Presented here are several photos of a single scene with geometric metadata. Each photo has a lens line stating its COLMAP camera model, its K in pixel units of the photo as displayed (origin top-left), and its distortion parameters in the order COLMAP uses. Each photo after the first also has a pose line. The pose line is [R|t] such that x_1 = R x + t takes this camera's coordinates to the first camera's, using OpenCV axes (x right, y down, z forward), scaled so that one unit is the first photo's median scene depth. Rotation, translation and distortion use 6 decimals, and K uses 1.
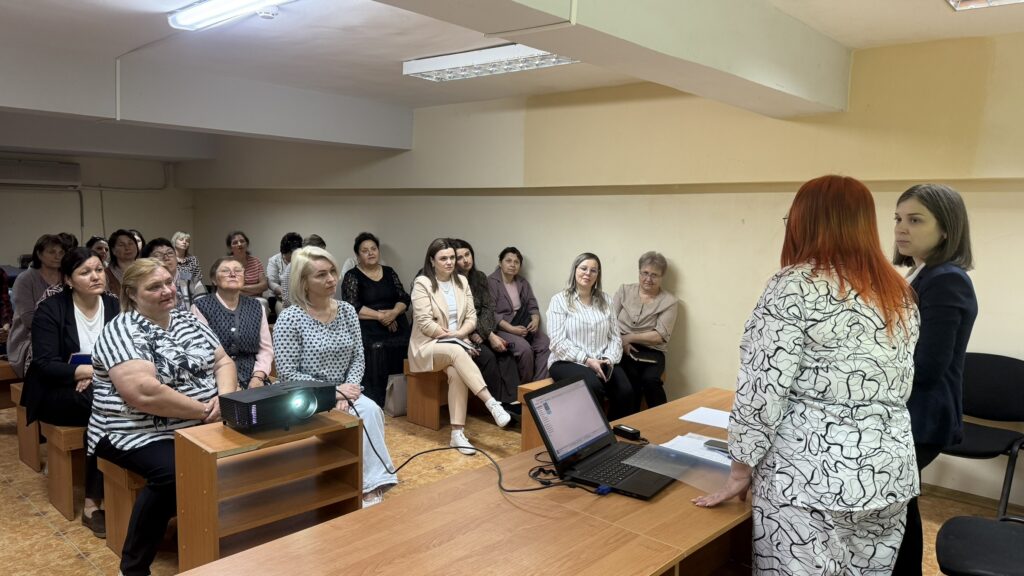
lens RADIAL K [[713.3, 0, 496.8], [0, 713.3, 287.0], [0, 0, 1]] dist [0.064841, -0.089527]
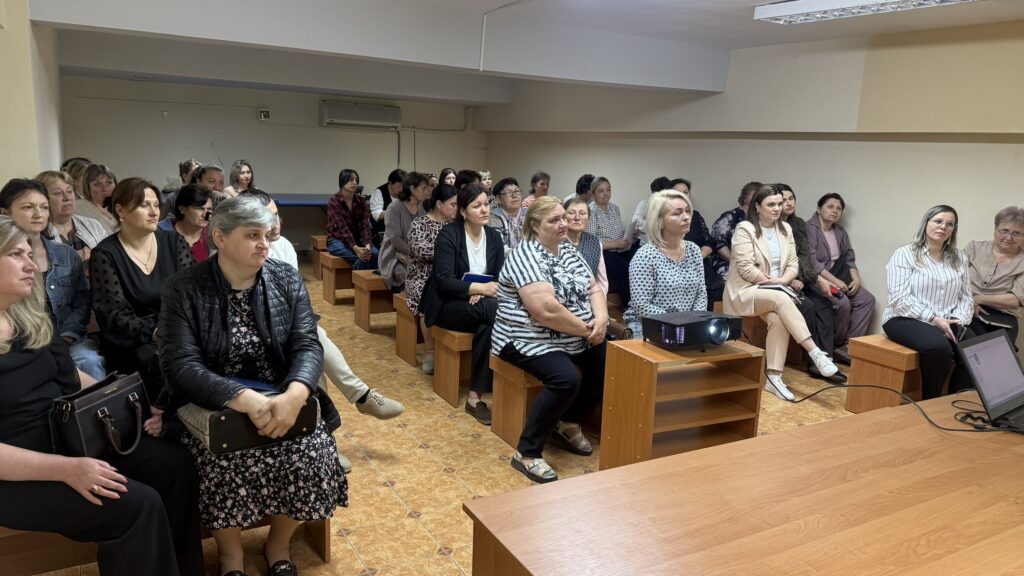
lens RADIAL K [[713.3, 0, 496.8], [0, 713.3, 287.0], [0, 0, 1]] dist [0.064841, -0.089527]
pose [[0.945448, 0.078090, -0.316274, -0.148445], [-0.052047, 0.994582, 0.089983, 0.005116], [0.321587, -0.068613, 0.944391, -0.111736]]
